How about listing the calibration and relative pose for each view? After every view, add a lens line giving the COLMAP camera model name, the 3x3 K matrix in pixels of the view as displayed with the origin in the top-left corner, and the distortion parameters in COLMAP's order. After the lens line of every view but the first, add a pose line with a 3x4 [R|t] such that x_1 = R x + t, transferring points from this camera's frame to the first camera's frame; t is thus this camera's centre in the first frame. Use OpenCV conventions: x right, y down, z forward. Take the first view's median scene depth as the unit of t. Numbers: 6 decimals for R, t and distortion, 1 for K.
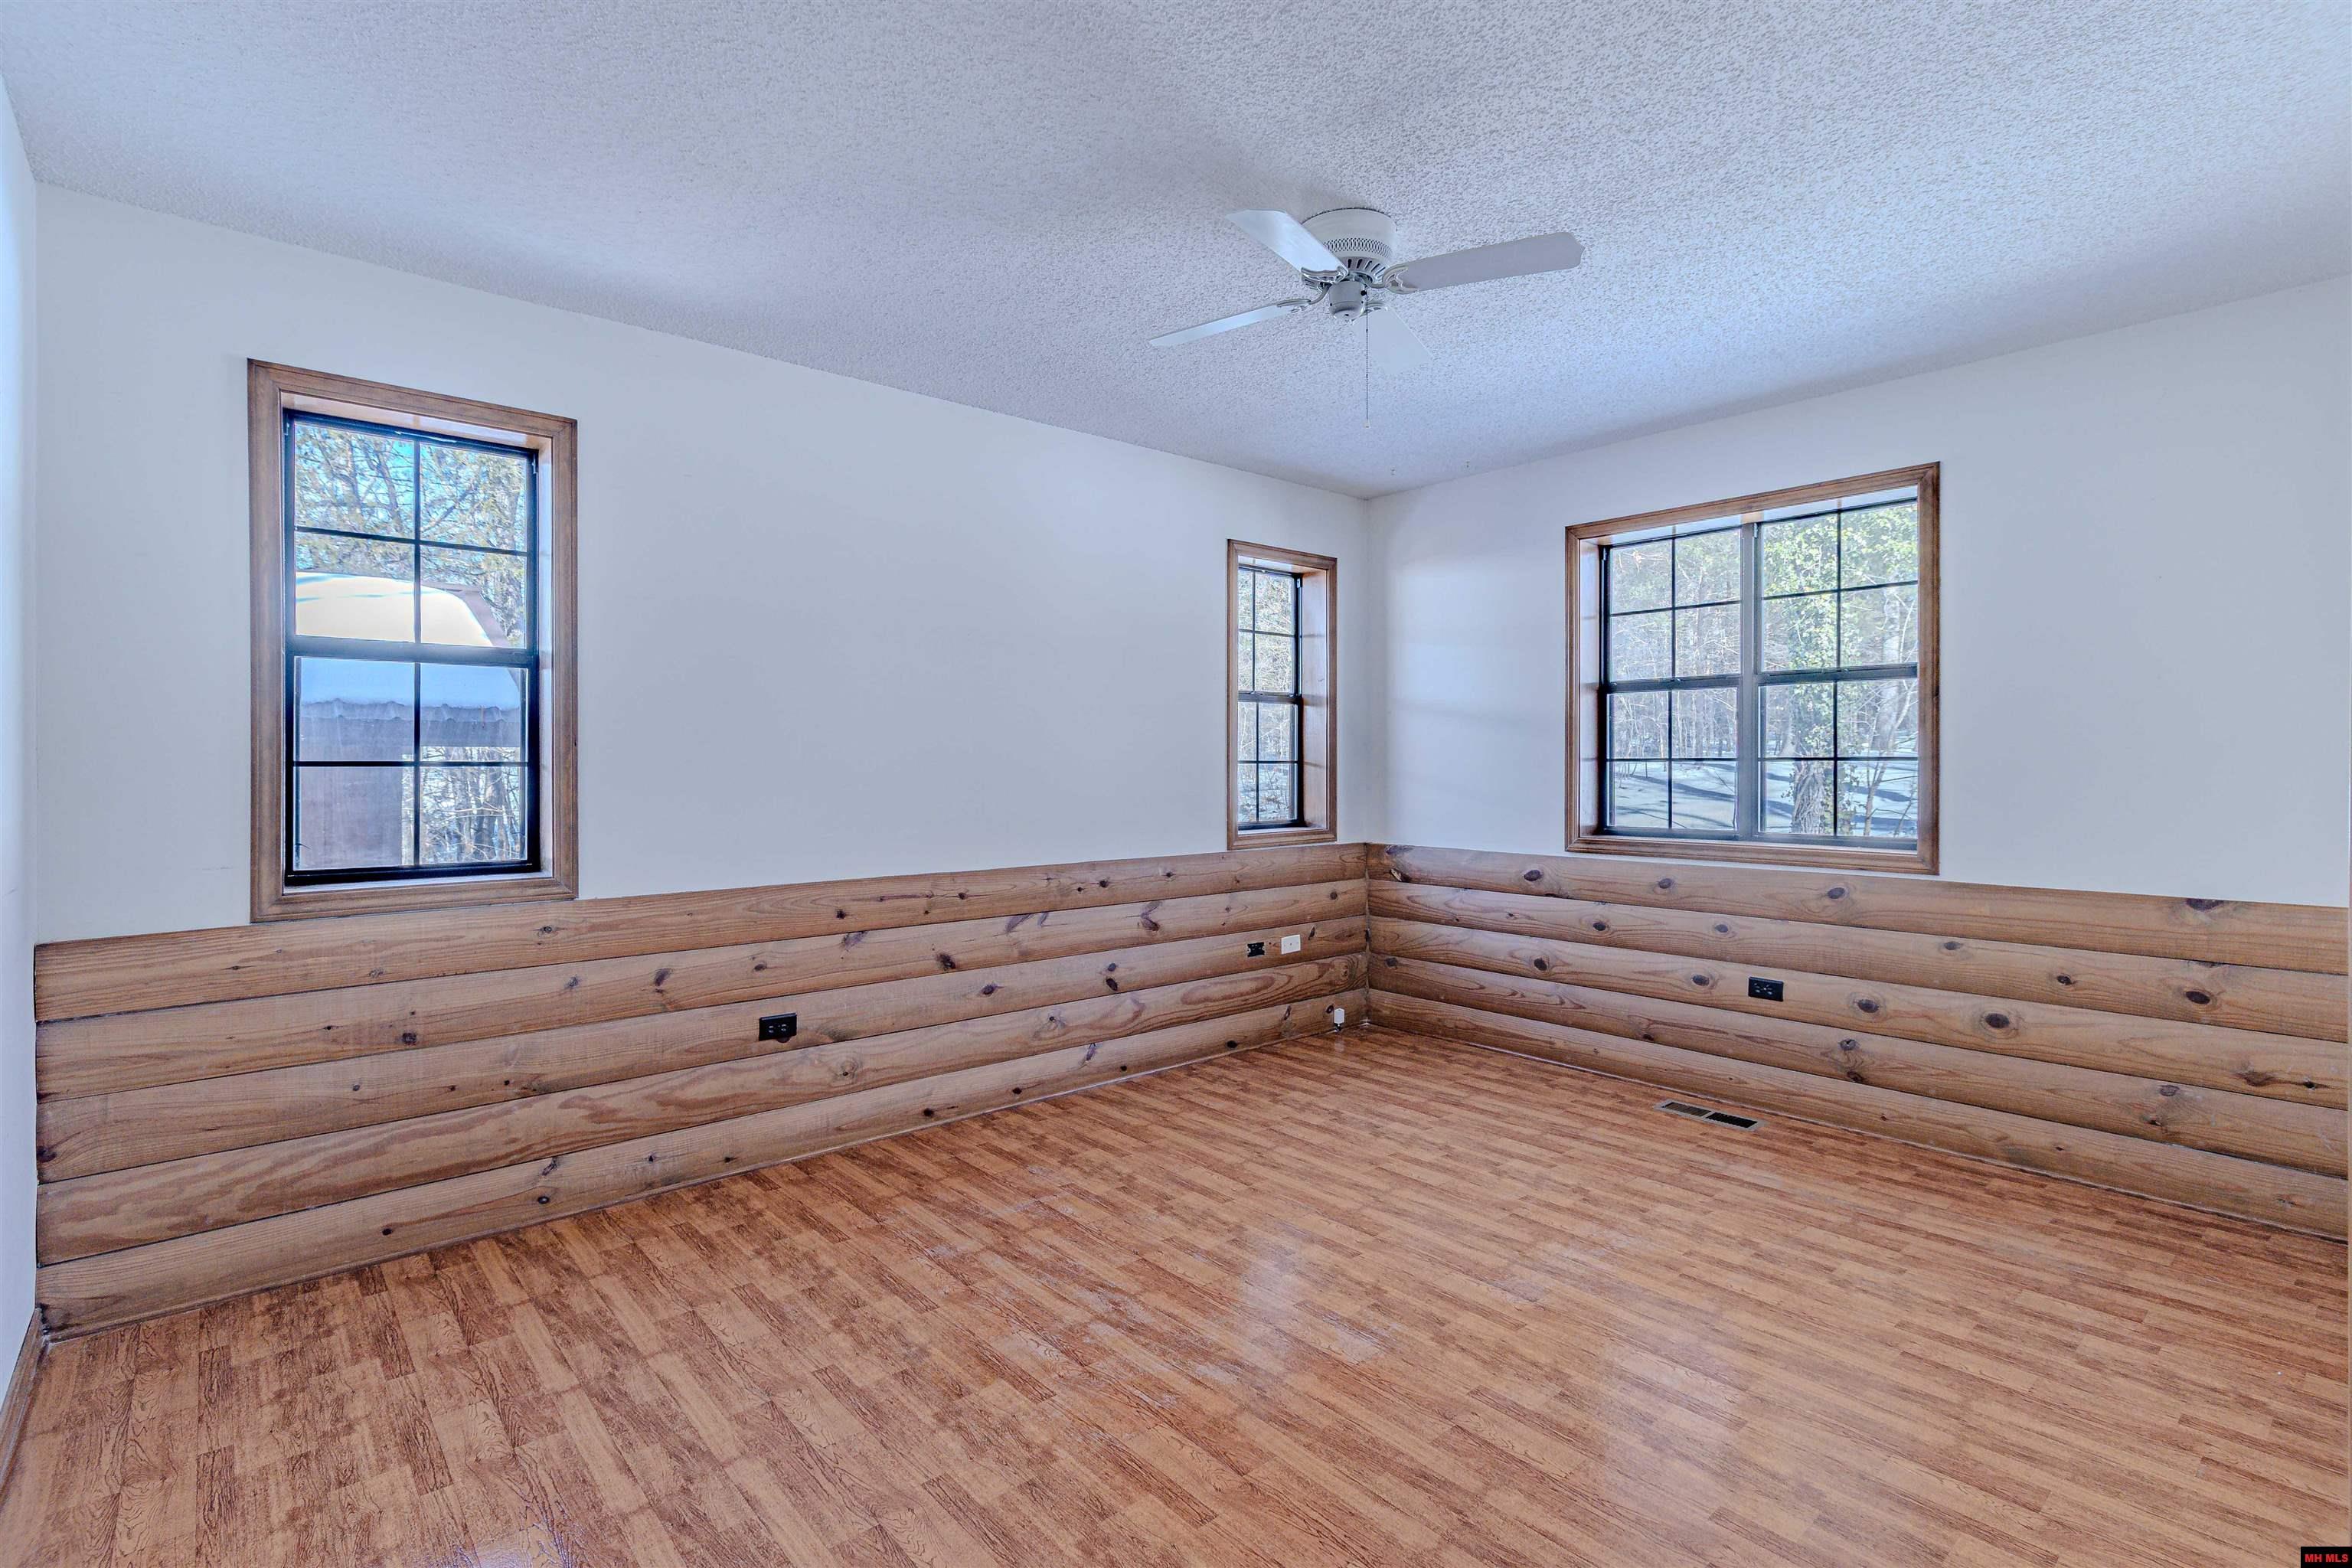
lens RADIAL K [[1103.8, 0, 1213.5], [0, 1103.8, 785.5], [0, 0, 1]] dist [0.003125, 0.000511]
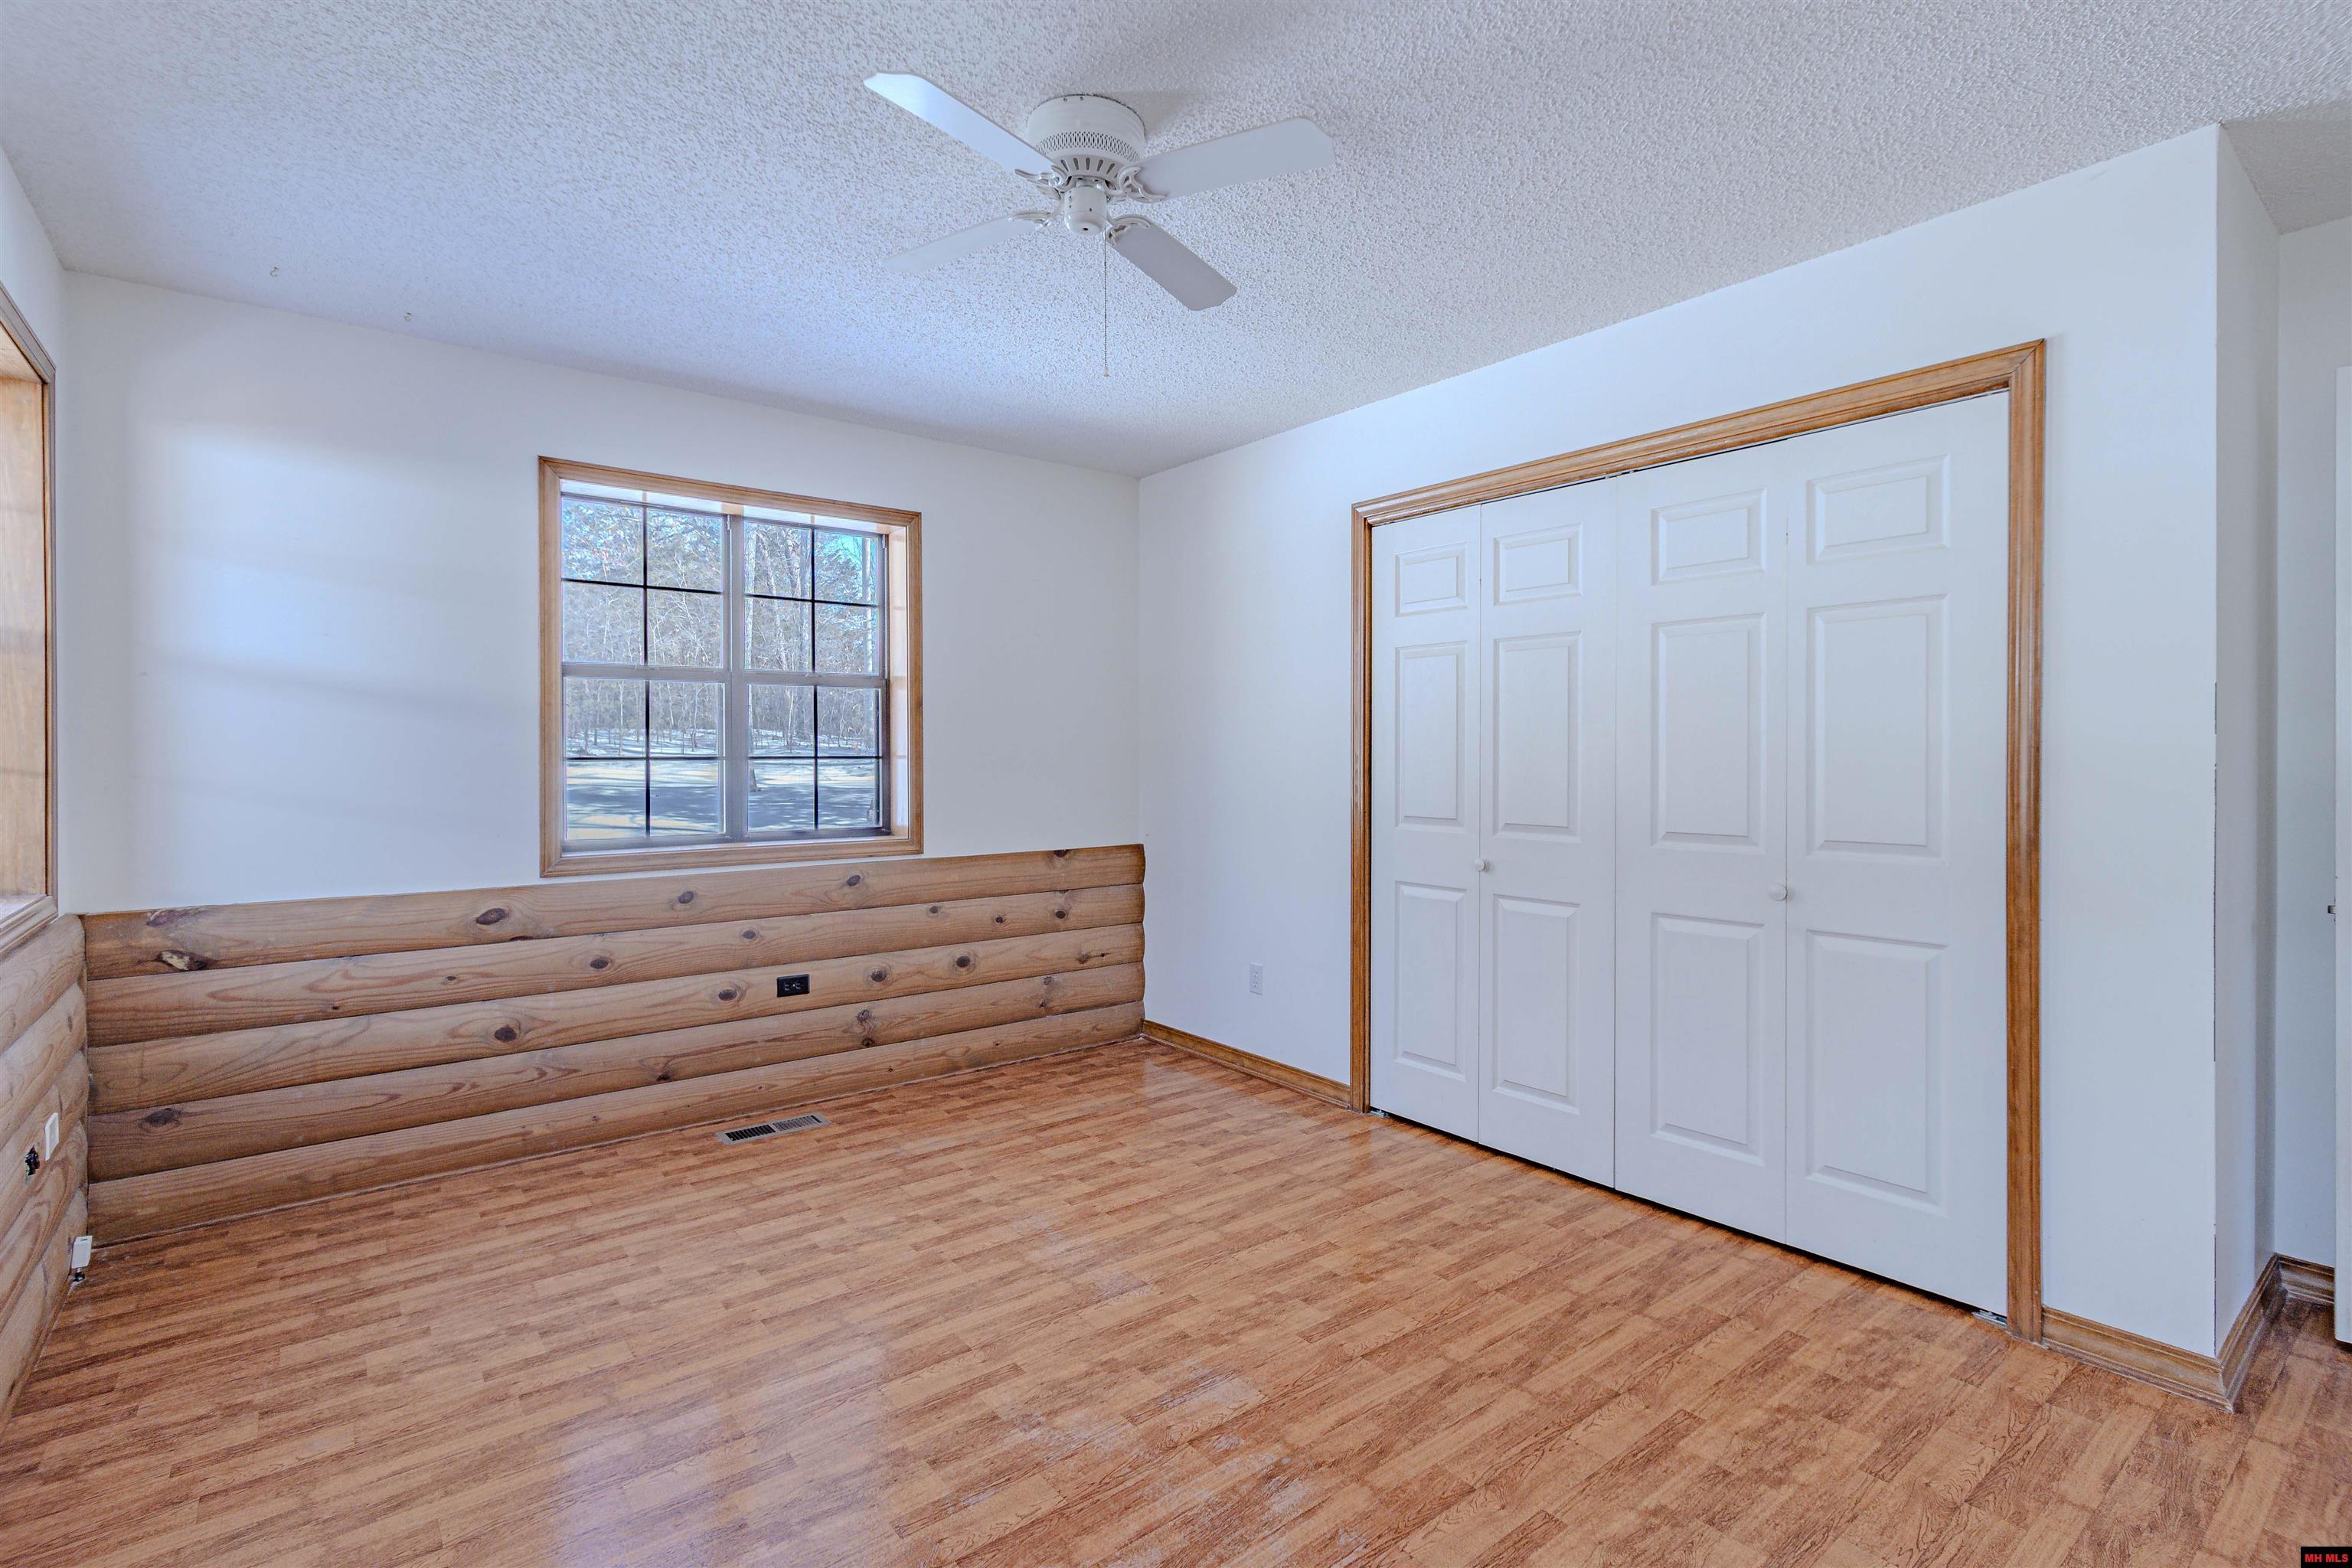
lens RADIAL K [[1099.9, 0, 1159.1], [0, 1099.9, 818.4], [0, 0, 1]] dist [0.003049, 0.000194]
pose [[0.068831, -0.056440, 0.996031, -0.484885], [0.021299, 0.998254, 0.055094, -0.016362], [-0.997401, 0.017423, 0.069913, 0.620372]]
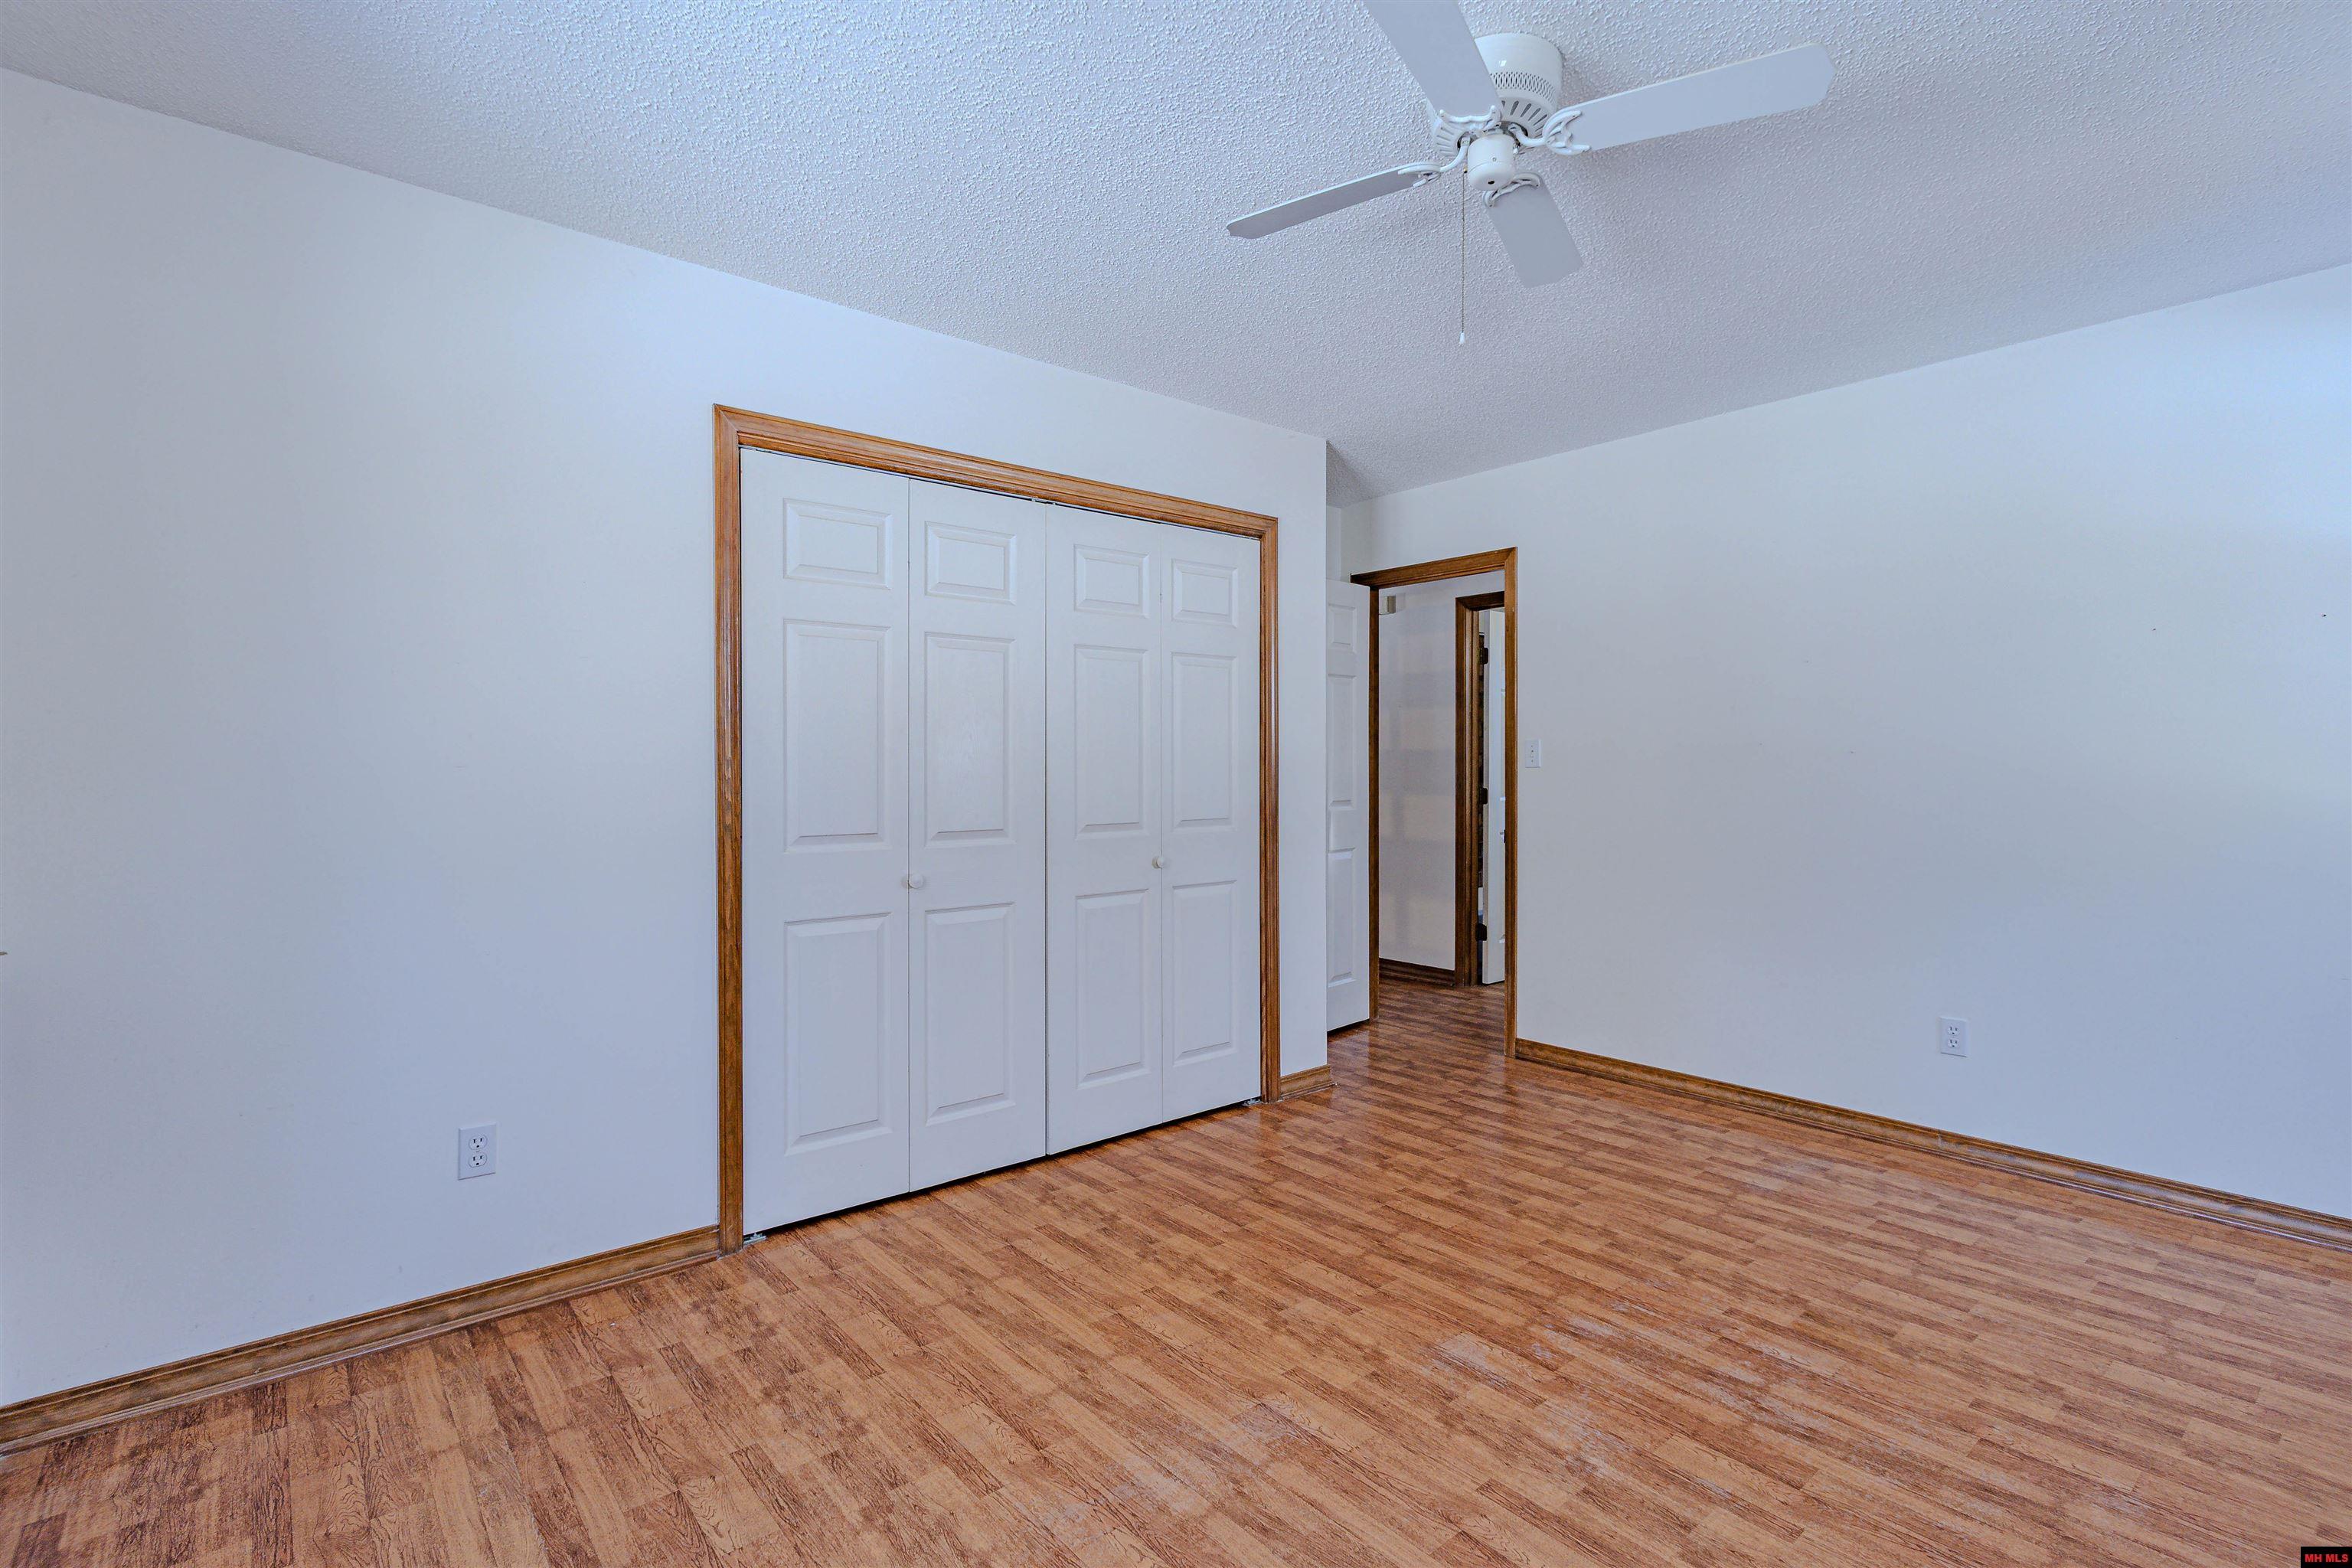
lens RADIAL K [[1103.8, 0, 1213.5], [0, 1103.8, 785.5], [0, 0, 1]] dist [0.003125, 0.000511]
pose [[-0.999881, 0.000592, 0.015422, 0.213361], [0.001264, 0.999049, 0.043592, -0.026460], [-0.015382, 0.043606, -0.998930, 1.241079]]
